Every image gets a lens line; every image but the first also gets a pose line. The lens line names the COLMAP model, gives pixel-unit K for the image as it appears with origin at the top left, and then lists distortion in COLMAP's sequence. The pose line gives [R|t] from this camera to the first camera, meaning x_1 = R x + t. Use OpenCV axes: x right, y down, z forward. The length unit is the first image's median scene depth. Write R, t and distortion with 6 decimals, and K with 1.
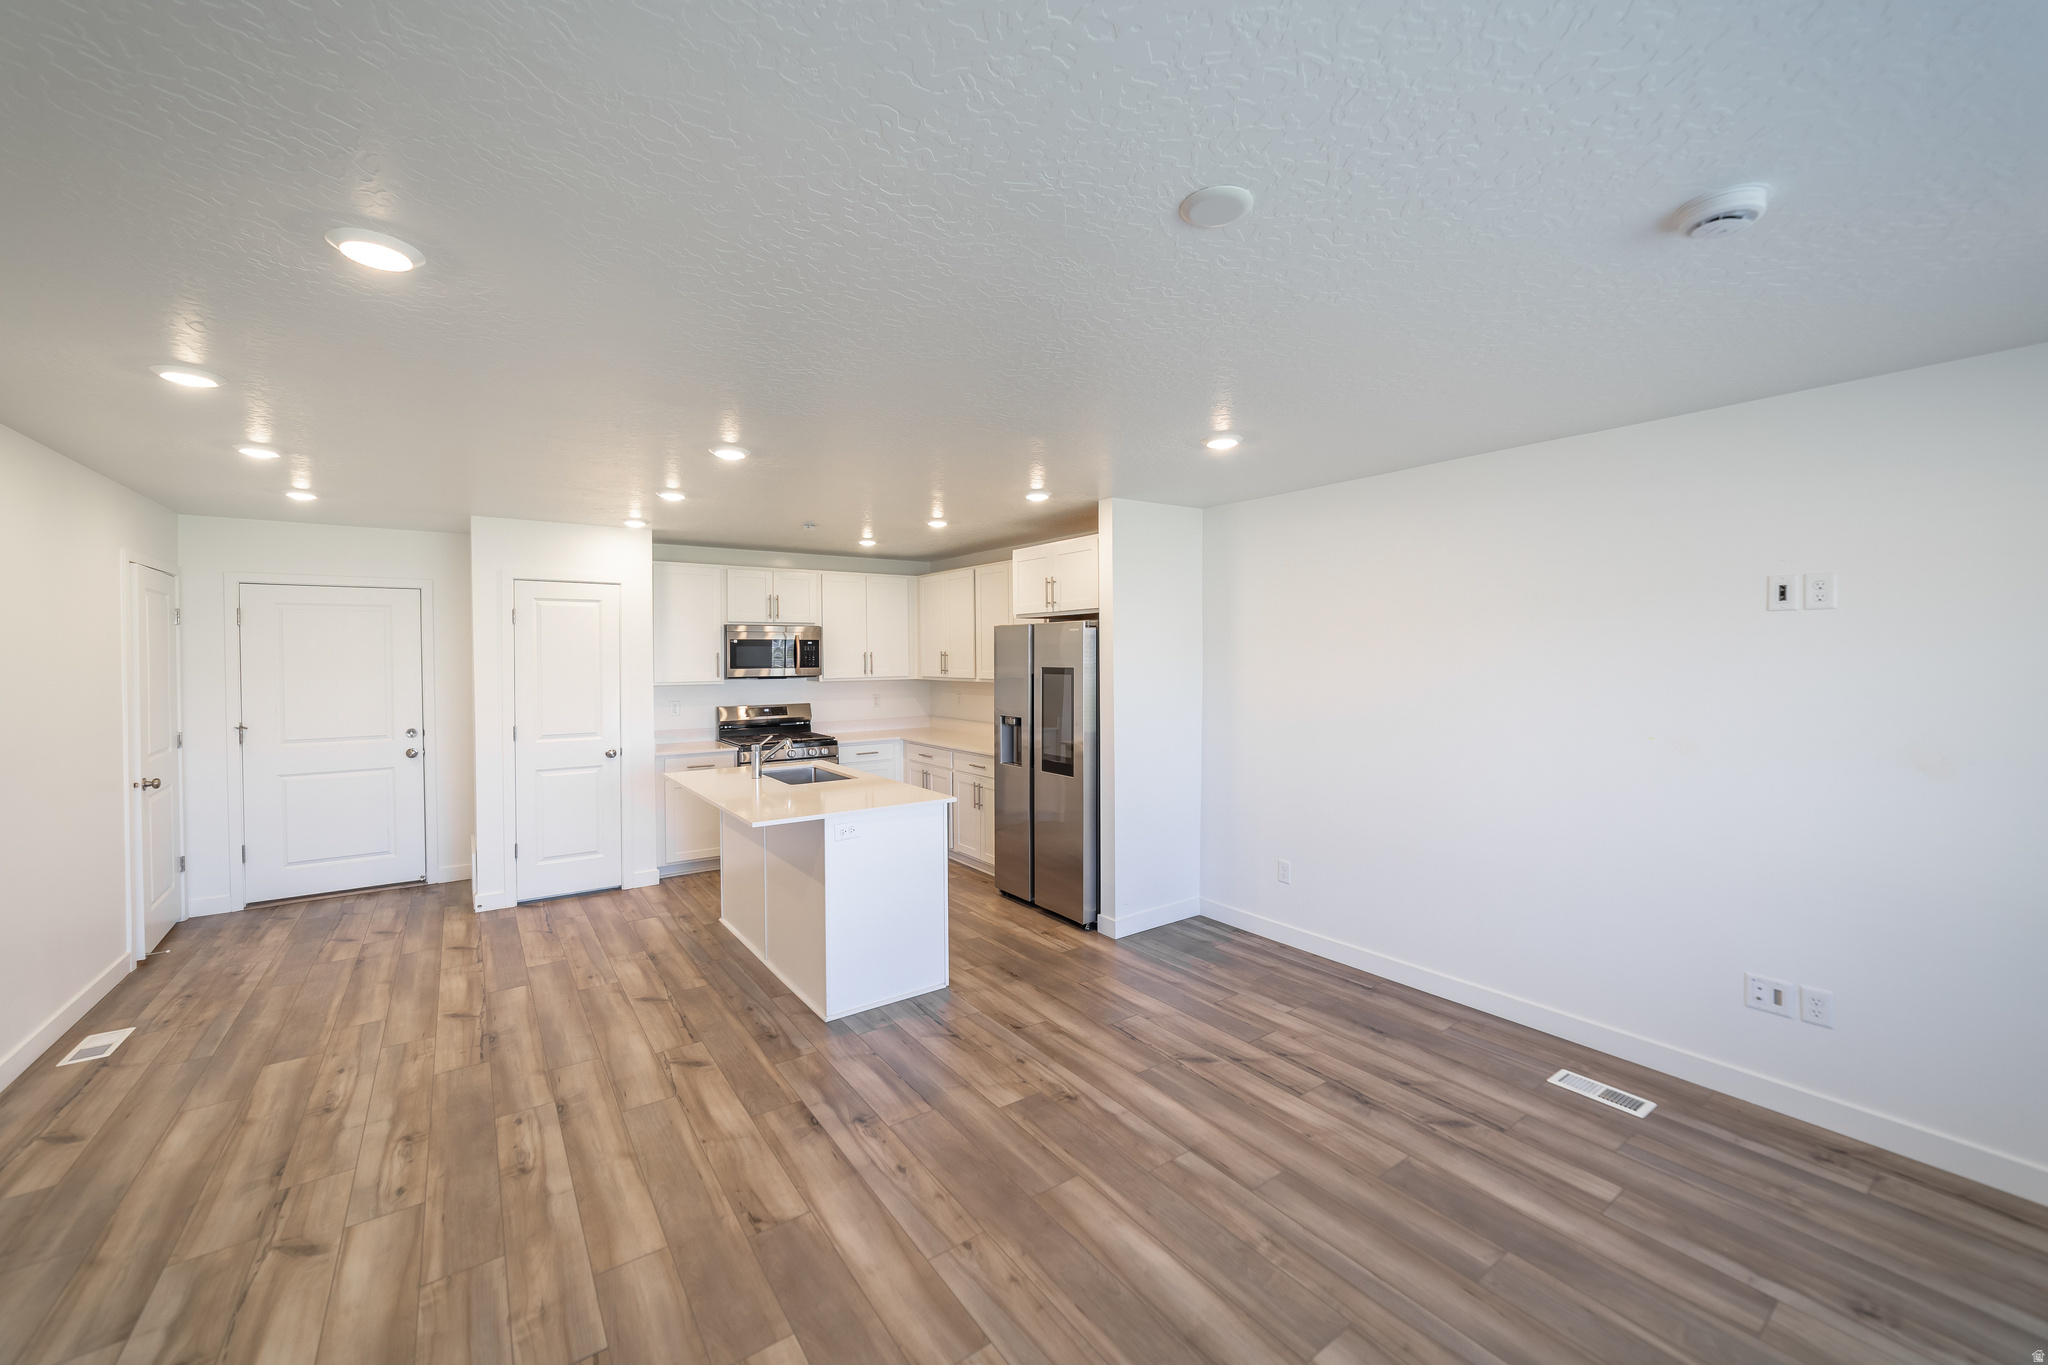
lens RADIAL K [[792.1, 0, 1015.4], [0, 792.1, 660.4], [0, 0, 1]] dist [-0.019881, 0.008798]
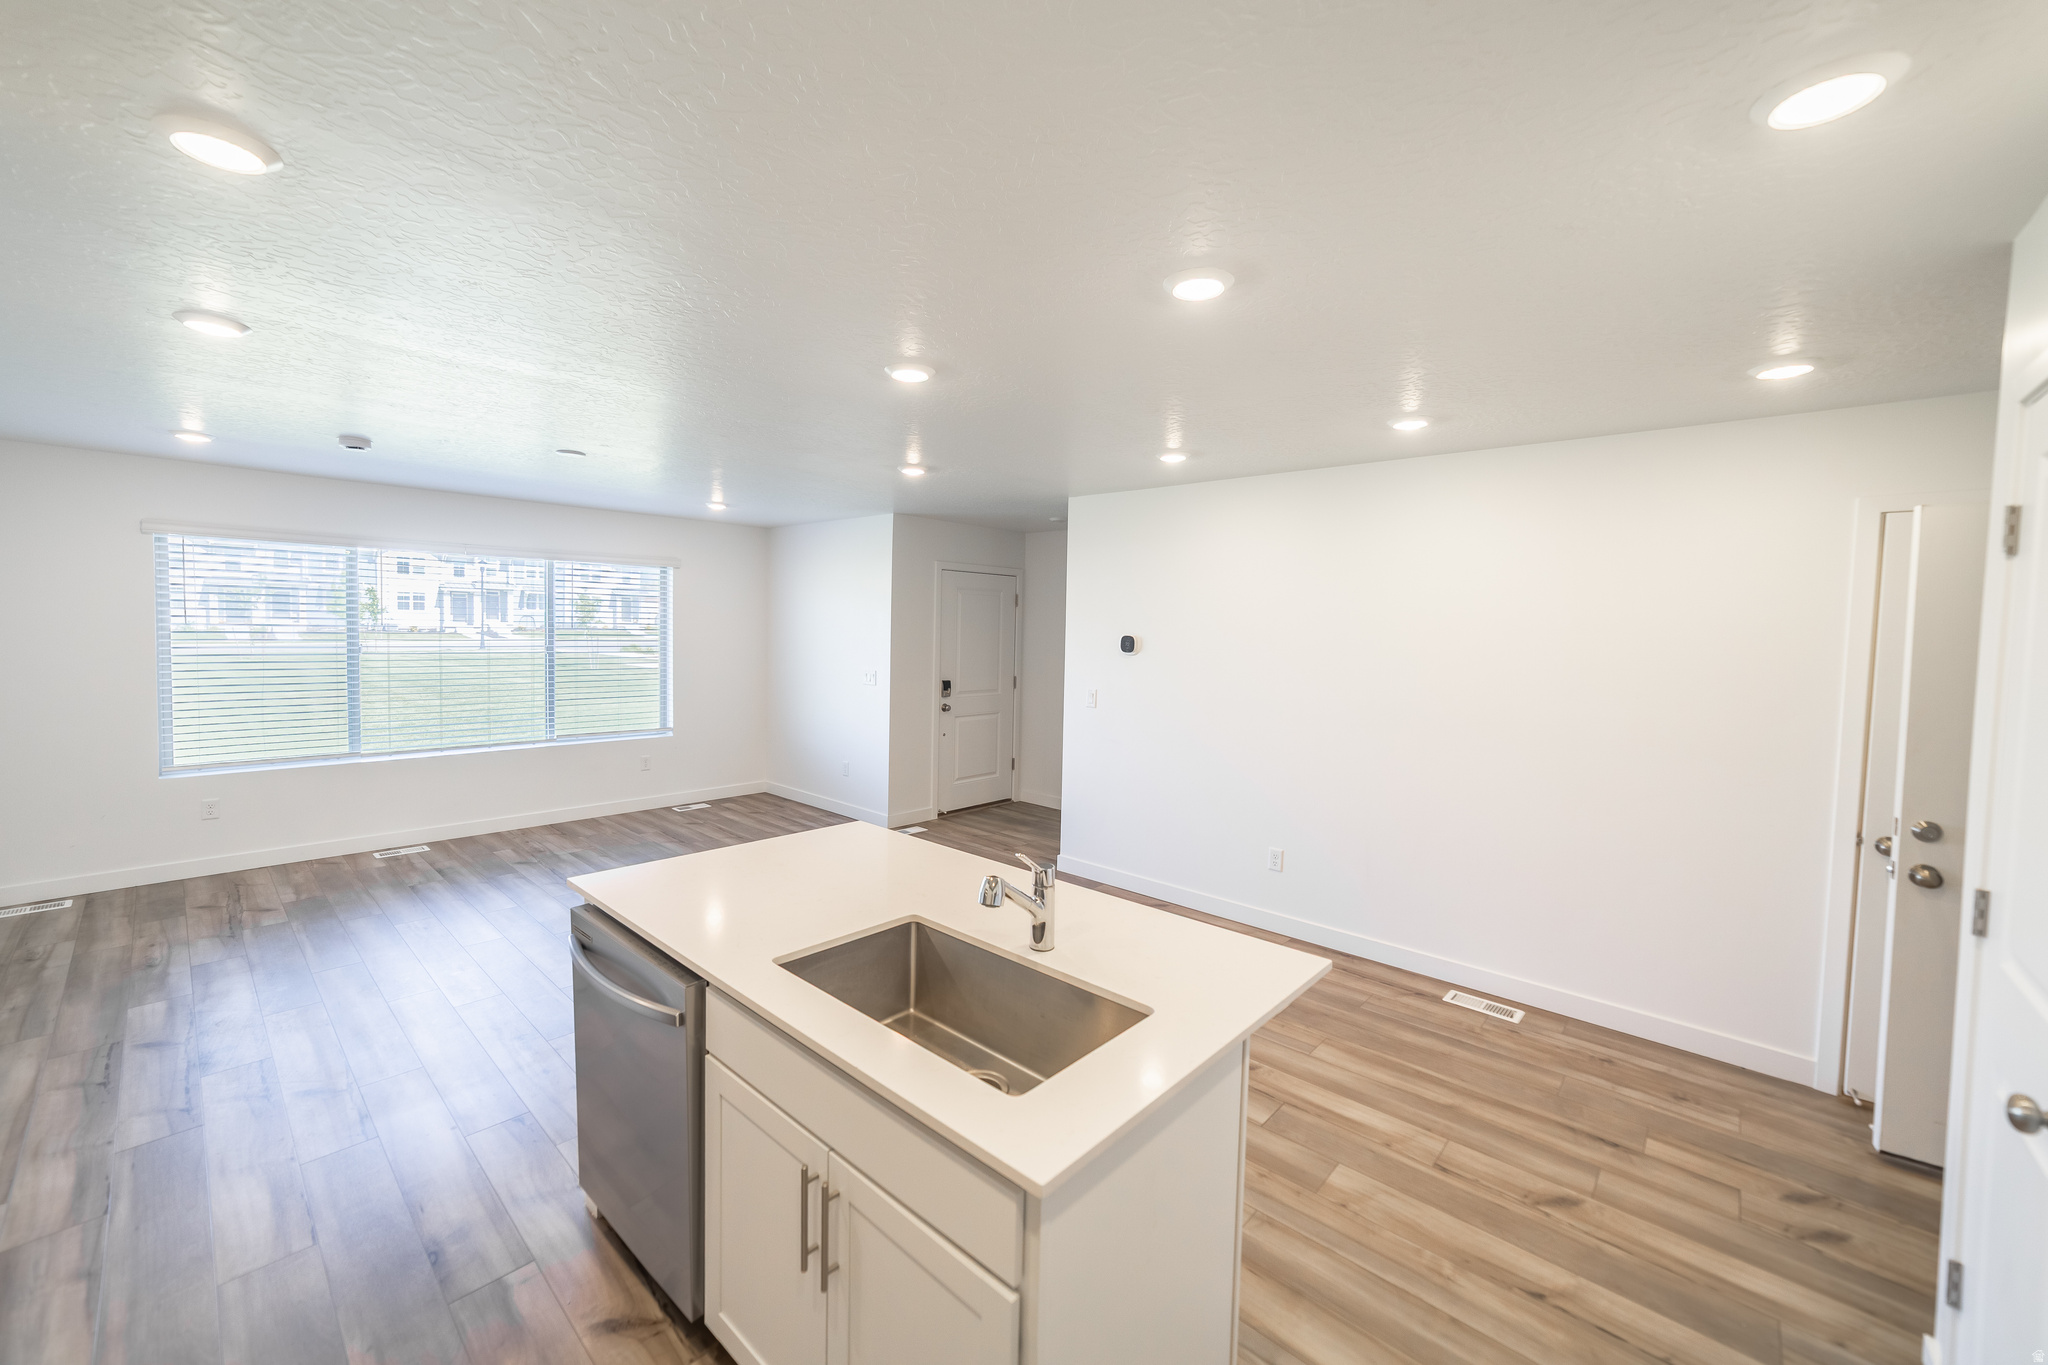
lens RADIAL K [[792.1, 0, 1015.4], [0, 792.1, 660.4], [0, 0, 1]] dist [-0.019881, 0.008798]
pose [[-0.977461, -0.011421, -0.210806, -0.277277], [-0.021440, 0.998743, 0.045301, -0.014848], [0.210024, 0.048799, -0.976478, 1.680353]]
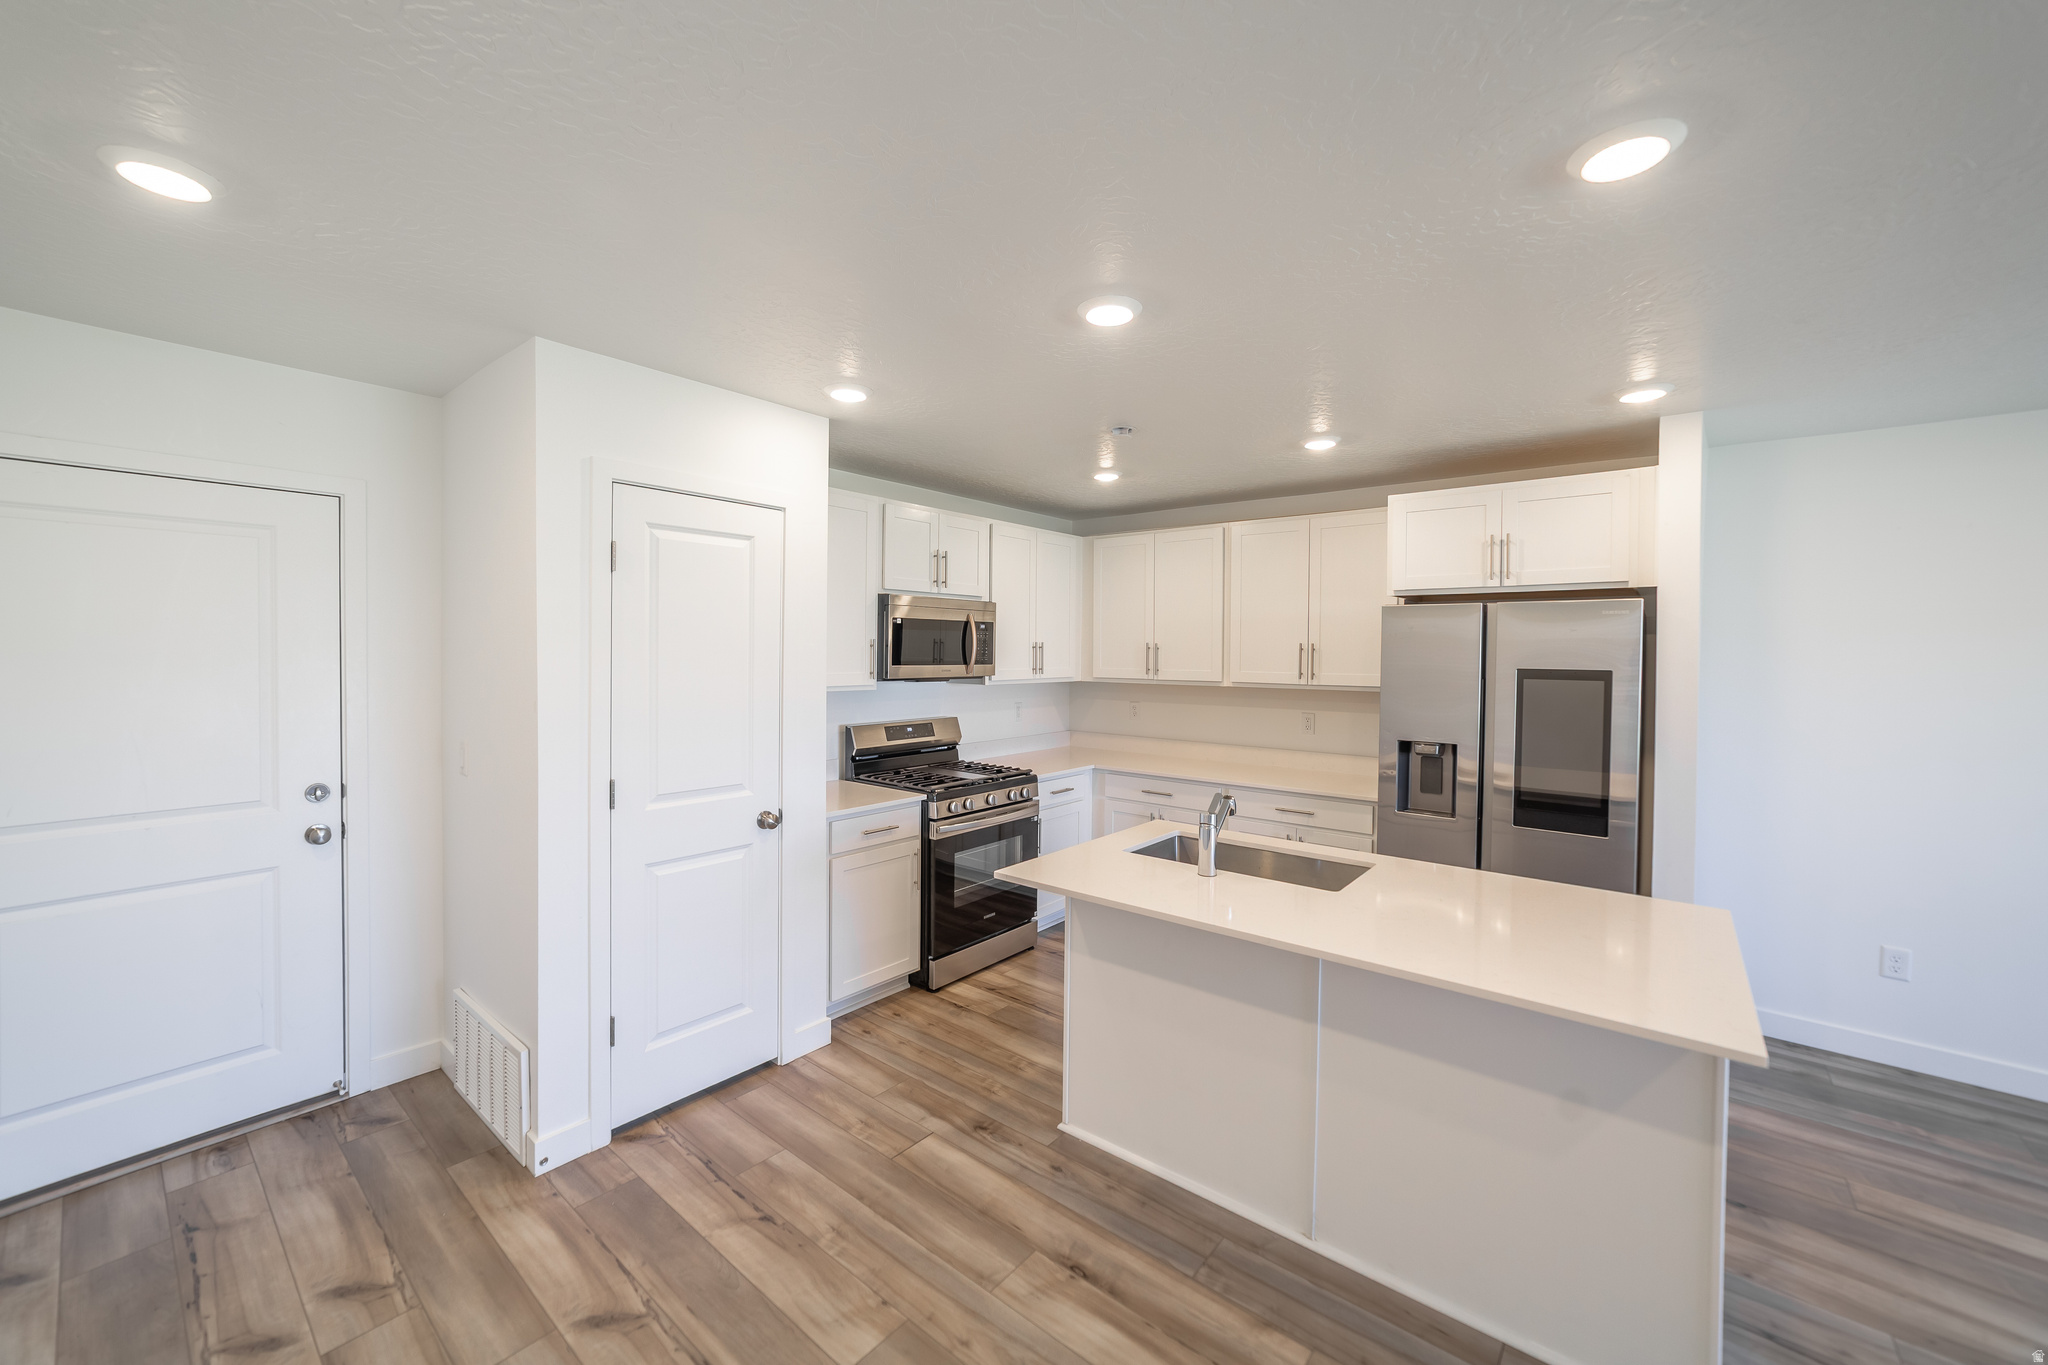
lens RADIAL K [[792.1, 0, 1015.4], [0, 792.1, 660.4], [0, 0, 1]] dist [-0.019881, 0.008798]
pose [[0.966107, 0.011318, 0.257892, -0.718126], [-0.012532, 0.999917, 0.003066, 0.005898], [-0.257836, -0.006194, 0.966169, 0.632936]]
